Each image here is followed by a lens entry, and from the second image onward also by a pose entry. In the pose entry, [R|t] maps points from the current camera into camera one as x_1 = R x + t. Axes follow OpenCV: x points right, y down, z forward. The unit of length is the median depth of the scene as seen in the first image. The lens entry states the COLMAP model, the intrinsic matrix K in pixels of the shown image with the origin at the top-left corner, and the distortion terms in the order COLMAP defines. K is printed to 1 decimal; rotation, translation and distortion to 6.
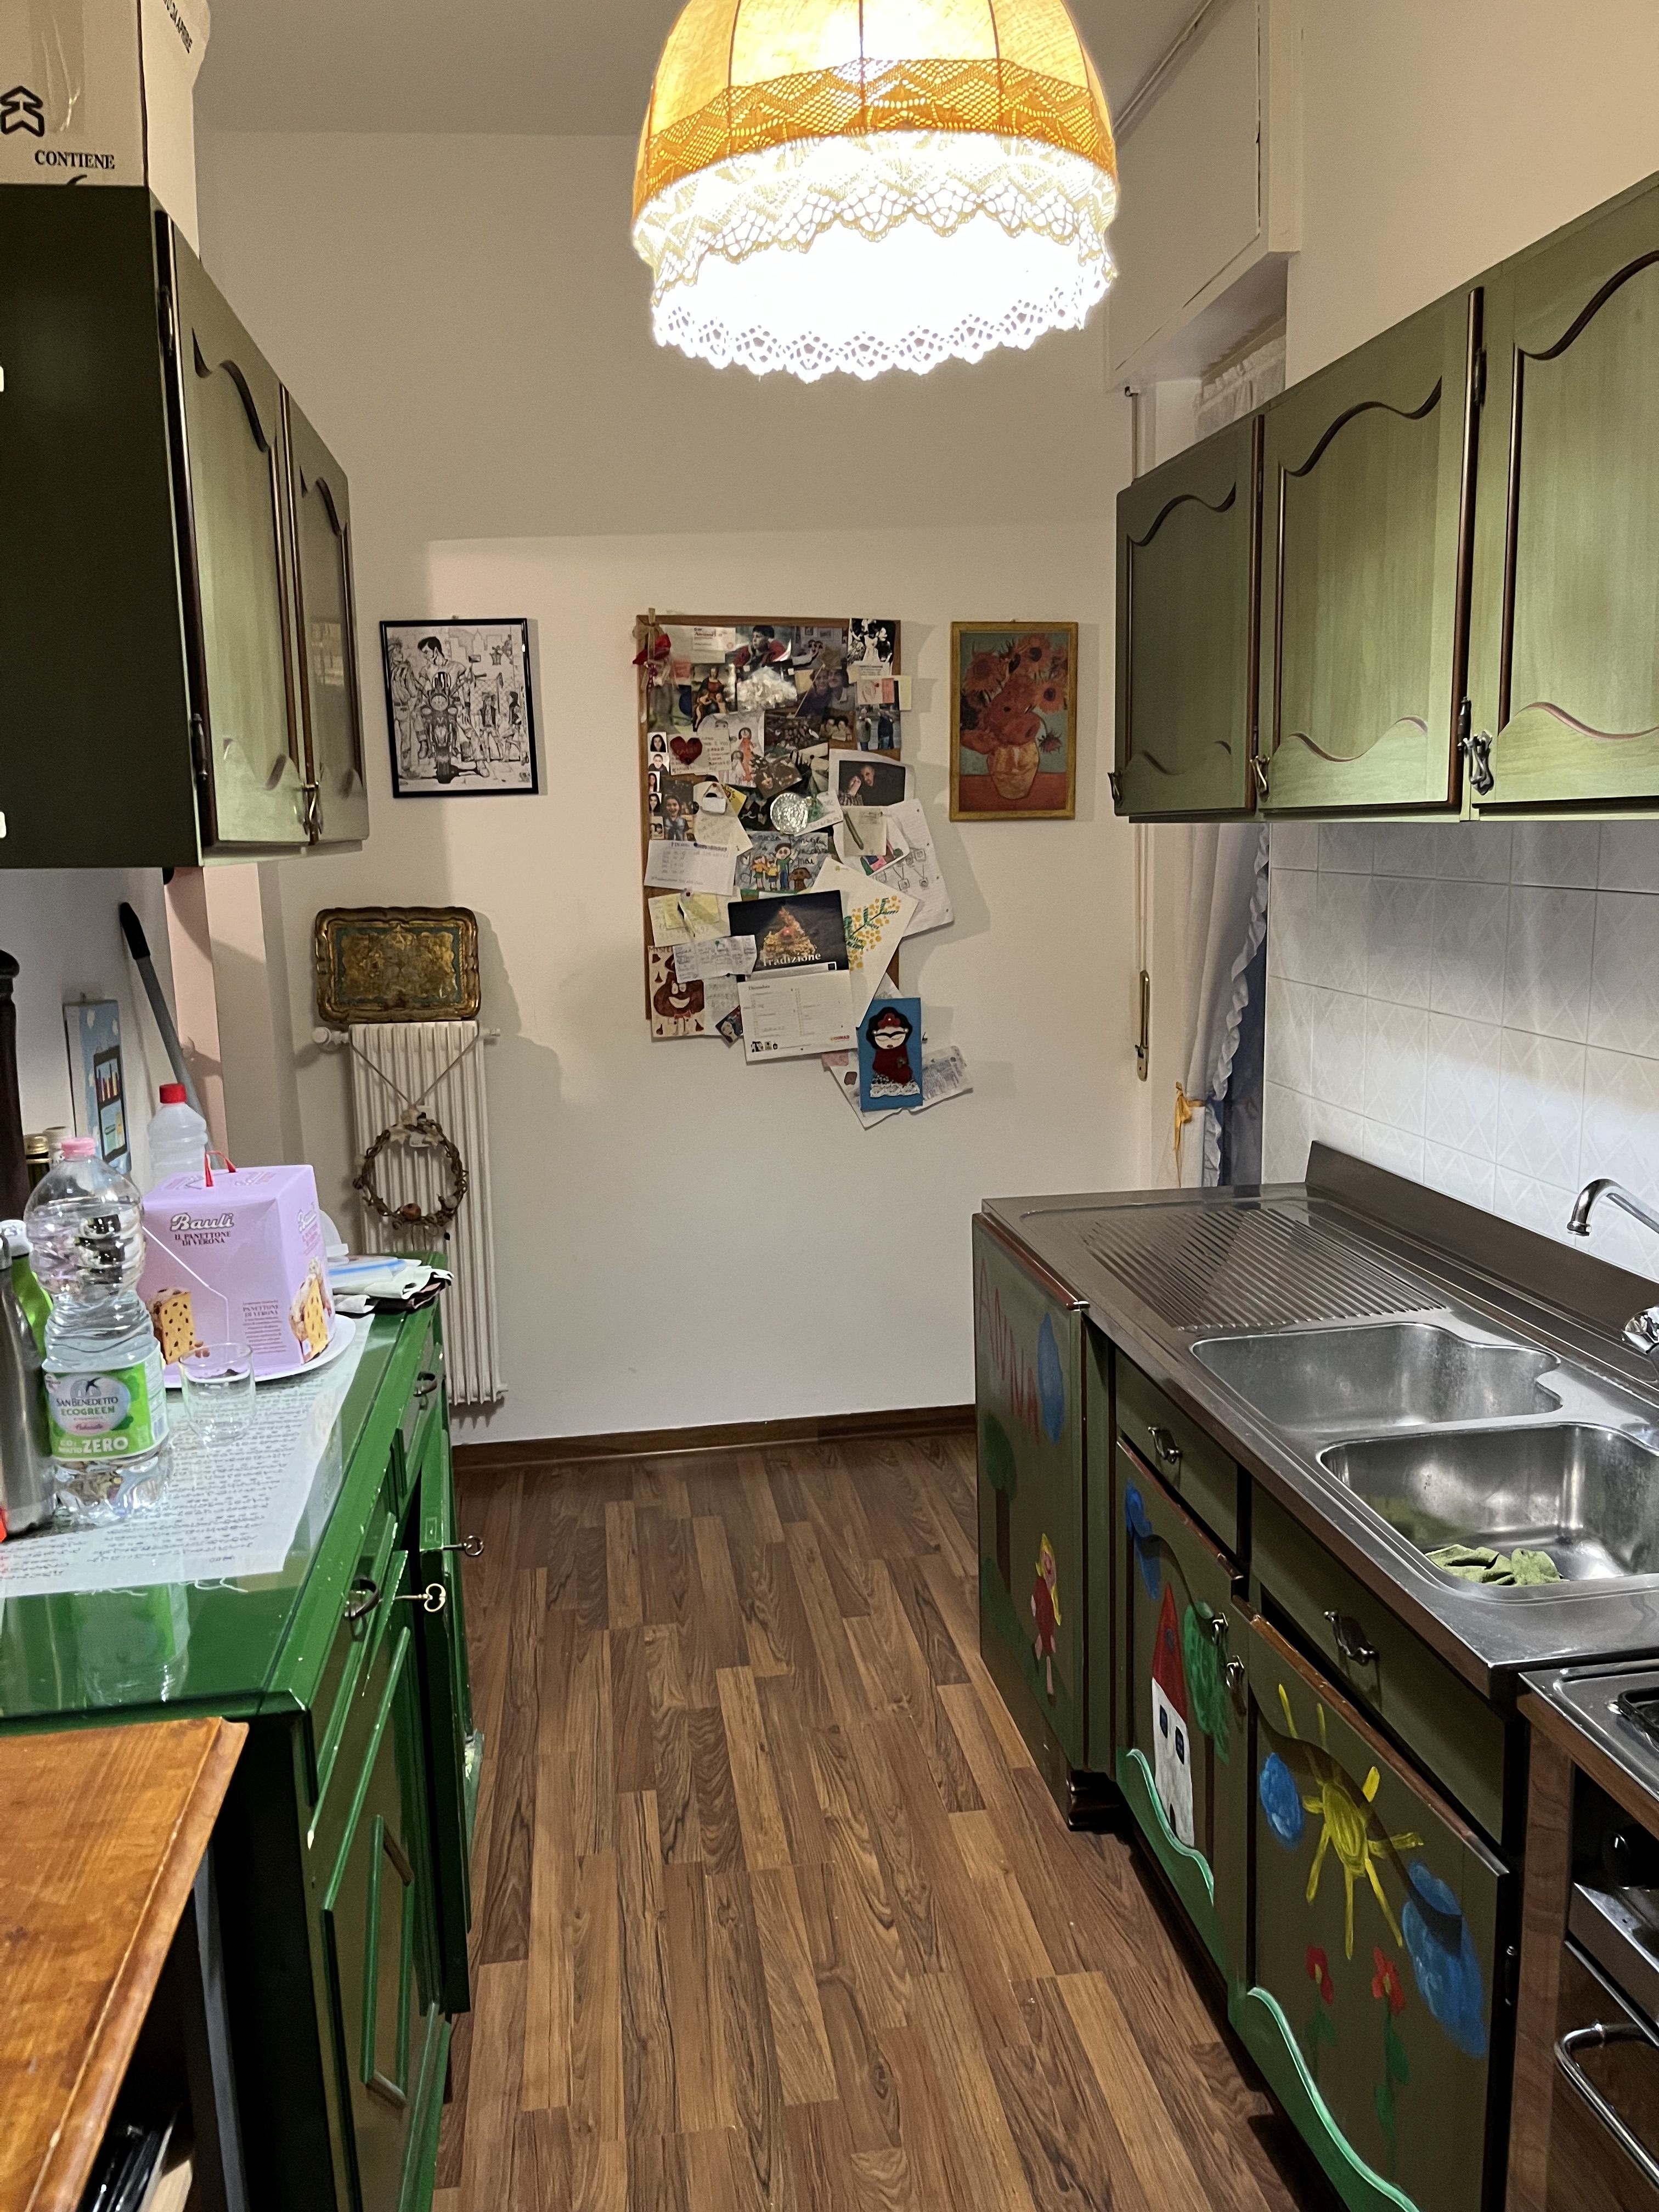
lens RADIAL K [[1667.3, 0, 815.9], [0, 1667.3, 1097.8], [0, 0, 1]] dist [0.029700, -0.023816]
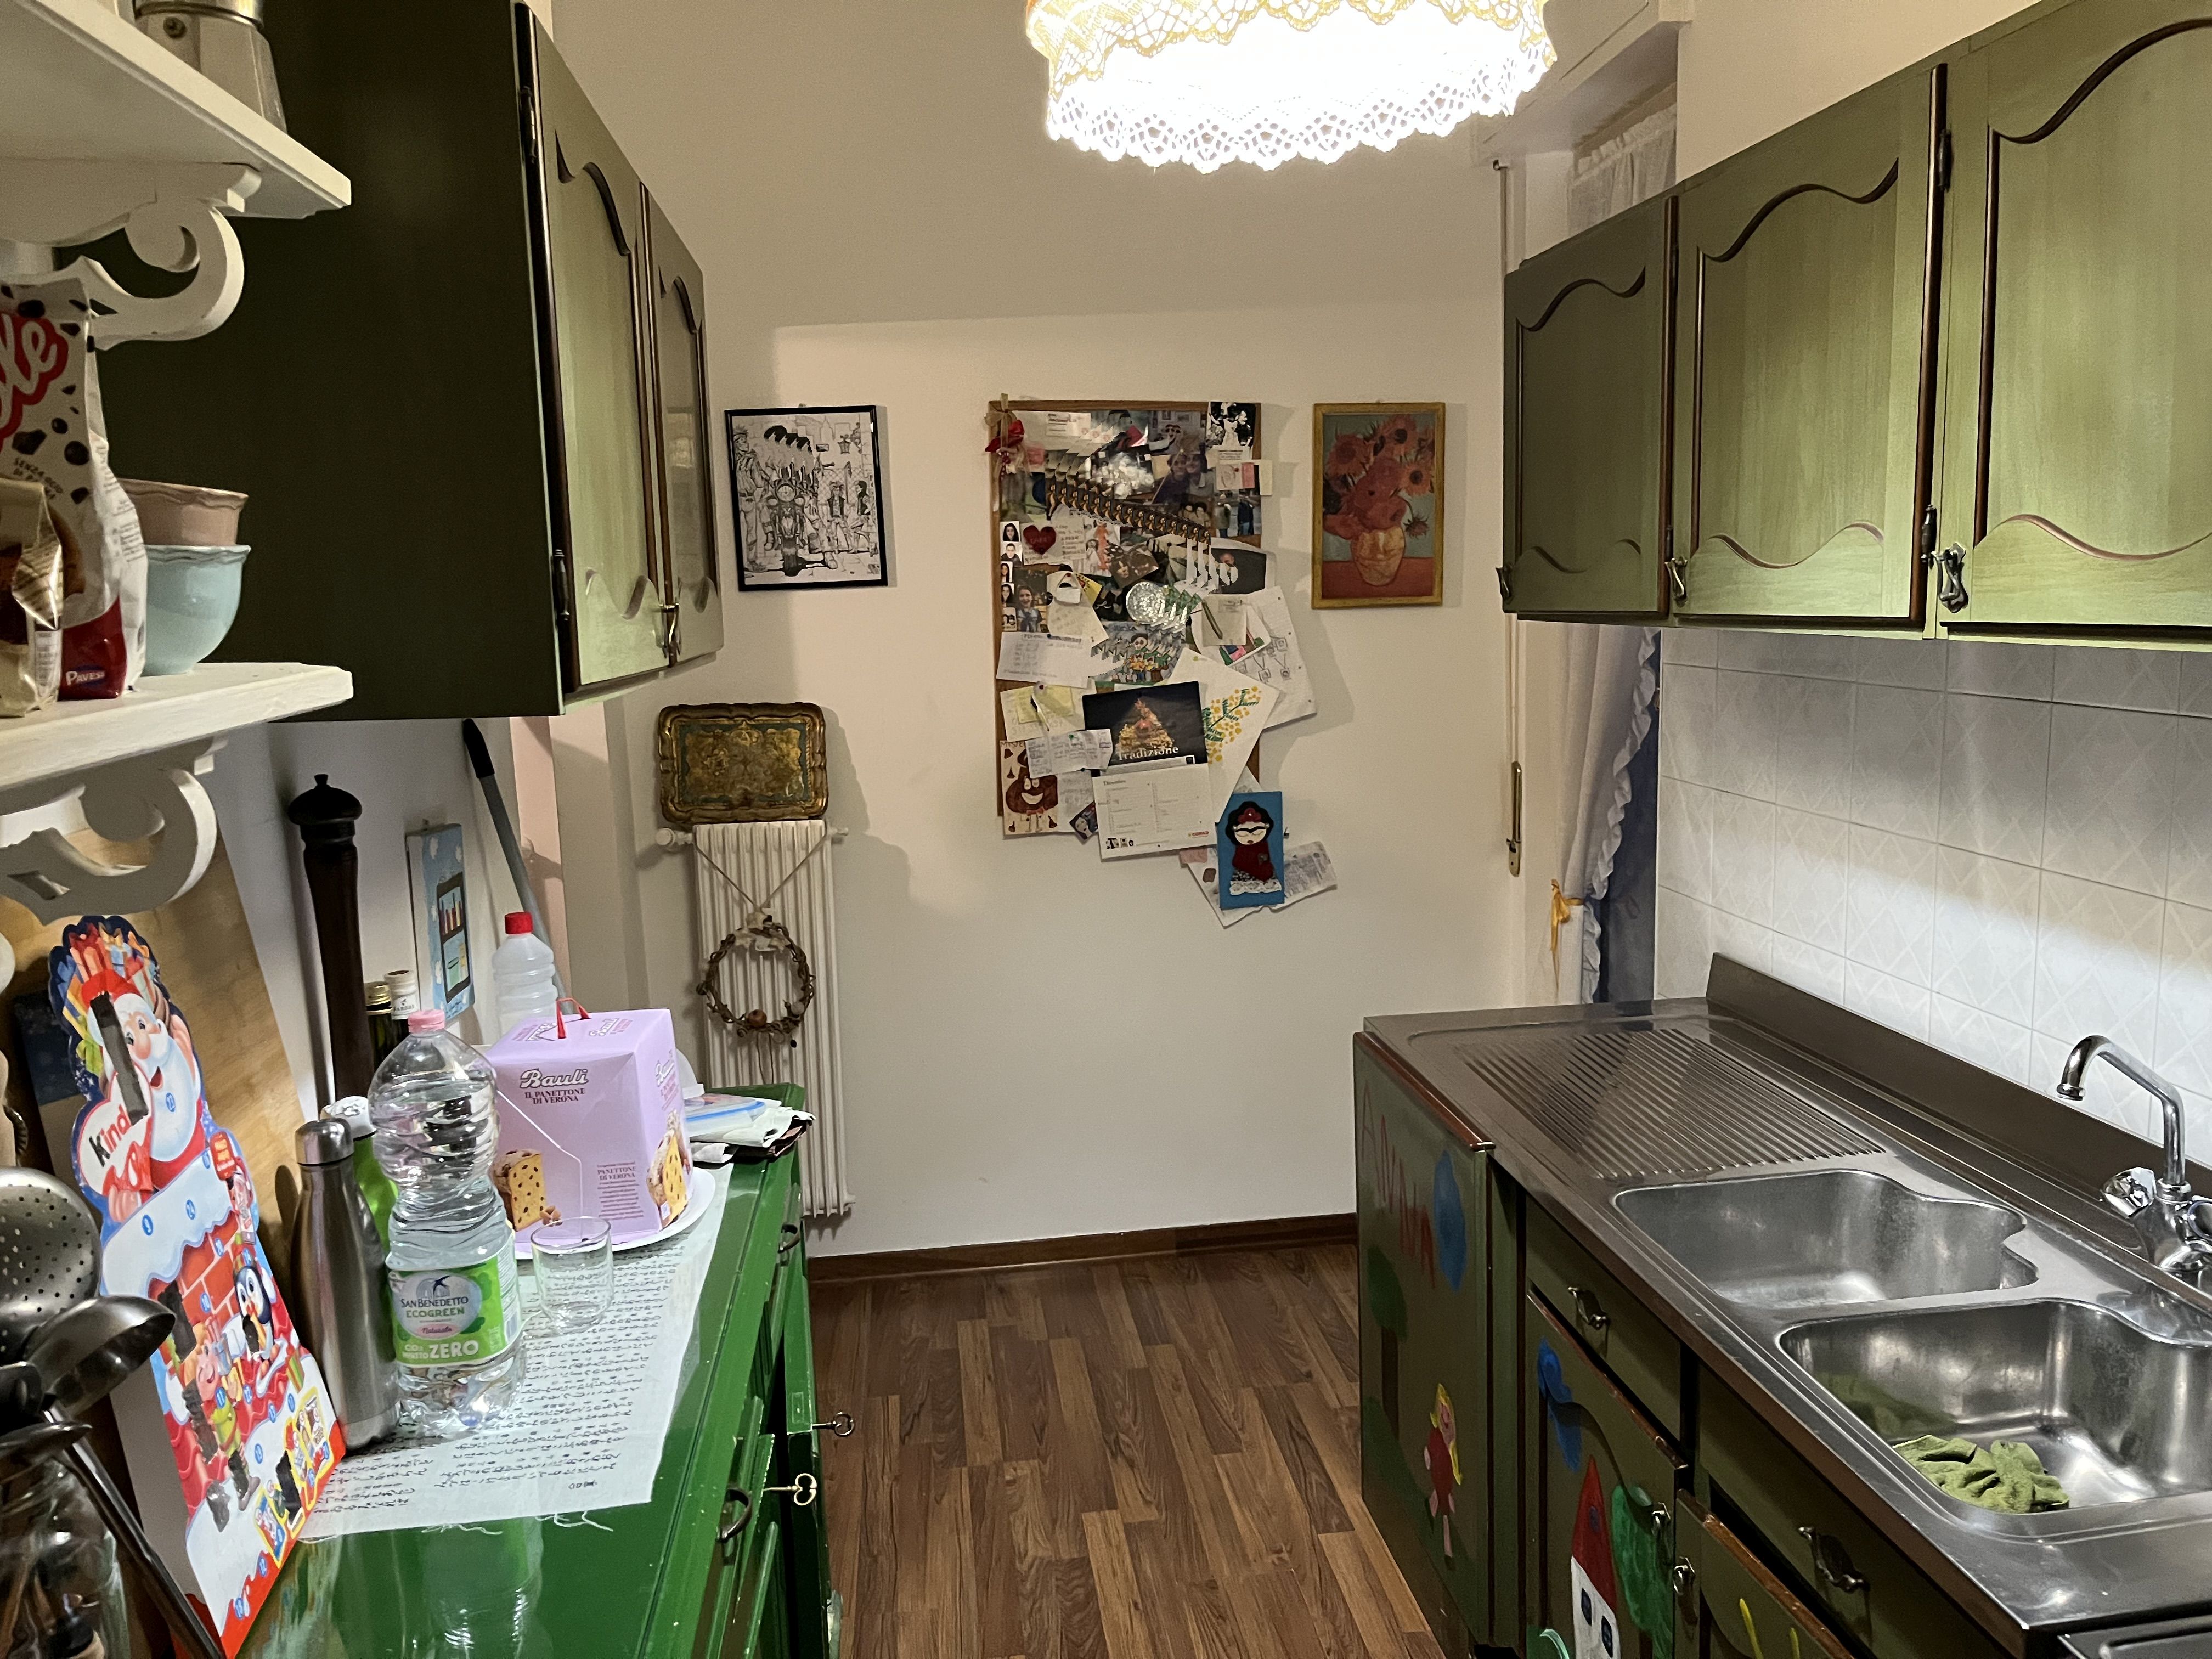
lens RADIAL K [[1667.3, 0, 1104.1], [0, 1667.3, 820.6], [0, 0, 1]] dist [0.029700, -0.023816]
pose [[0.999783, -0.005007, -0.020200, -0.035050], [0.004570, 0.999756, -0.021595, -0.038986], [0.020304, 0.021498, 0.999563, 0.062545]]
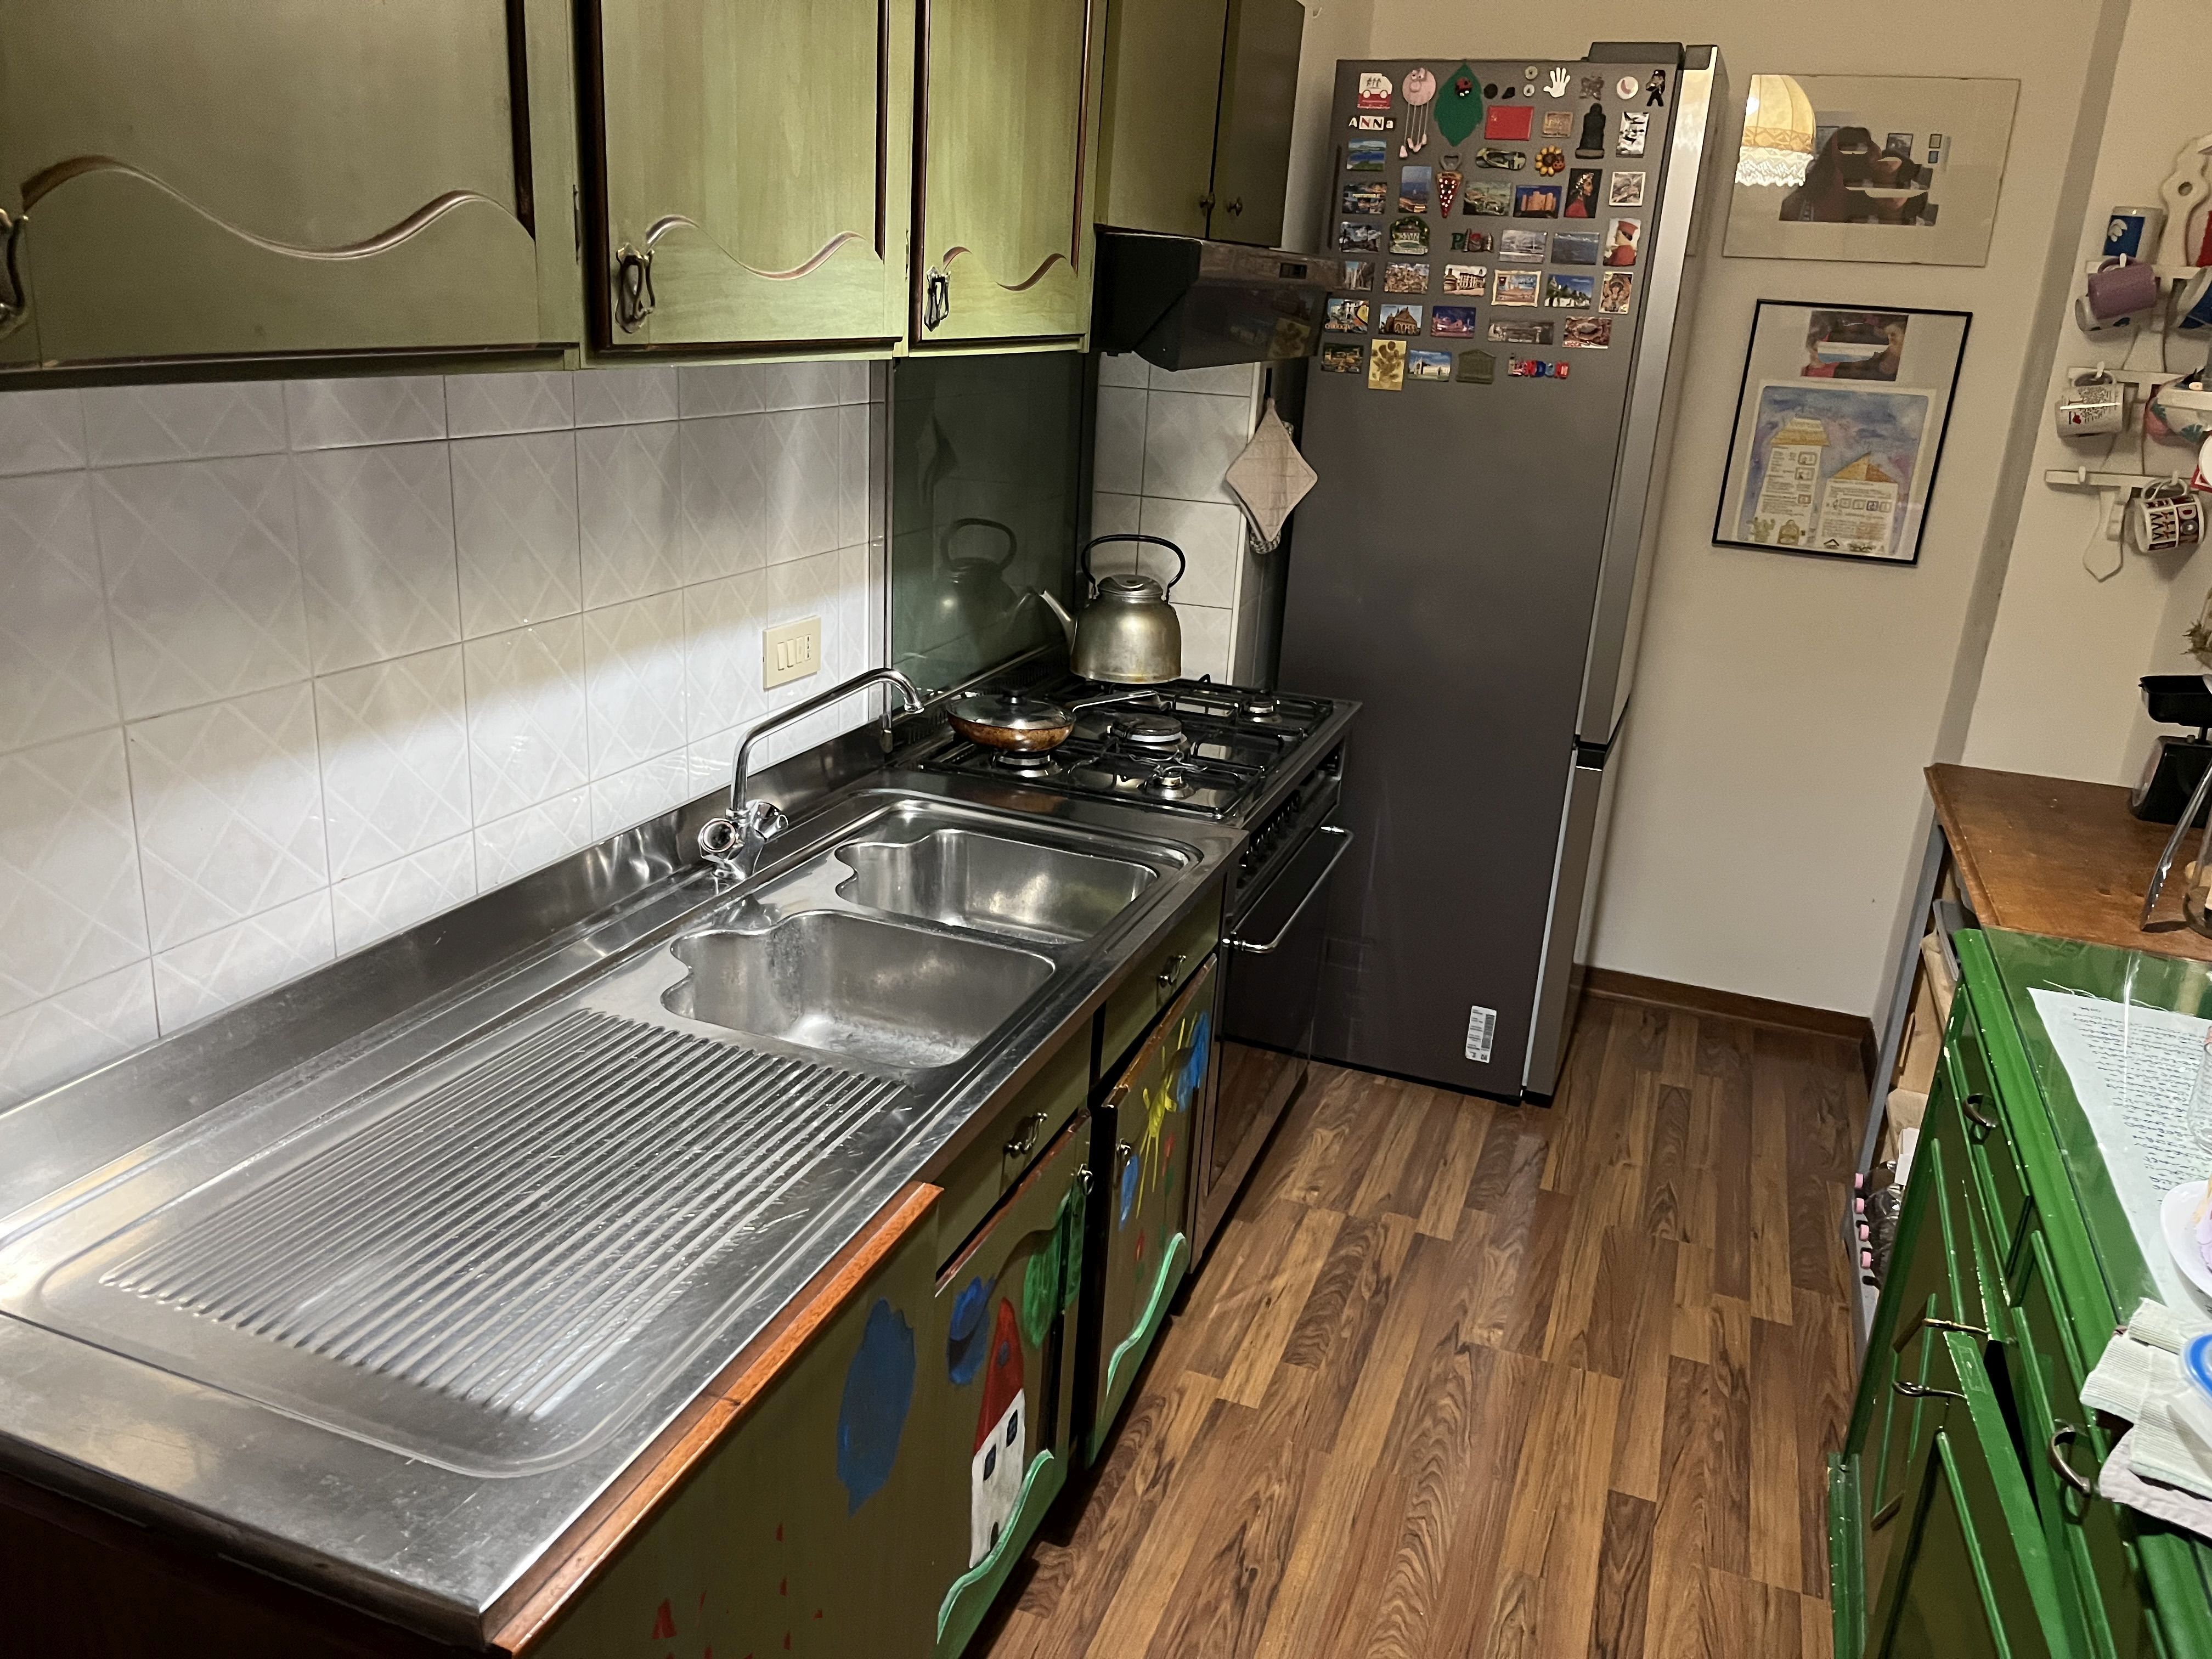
lens RADIAL K [[1667.3, 0, 1093.8], [0, 1667.3, 839.3], [0, 0, 1]] dist [0.029700, -0.023816]
pose [[-0.876501, -0.170326, 0.450261, -0.157390], [0.048838, 0.899029, 0.435157, -0.262157], [-0.478916, 0.403406, -0.779681, 1.437988]]
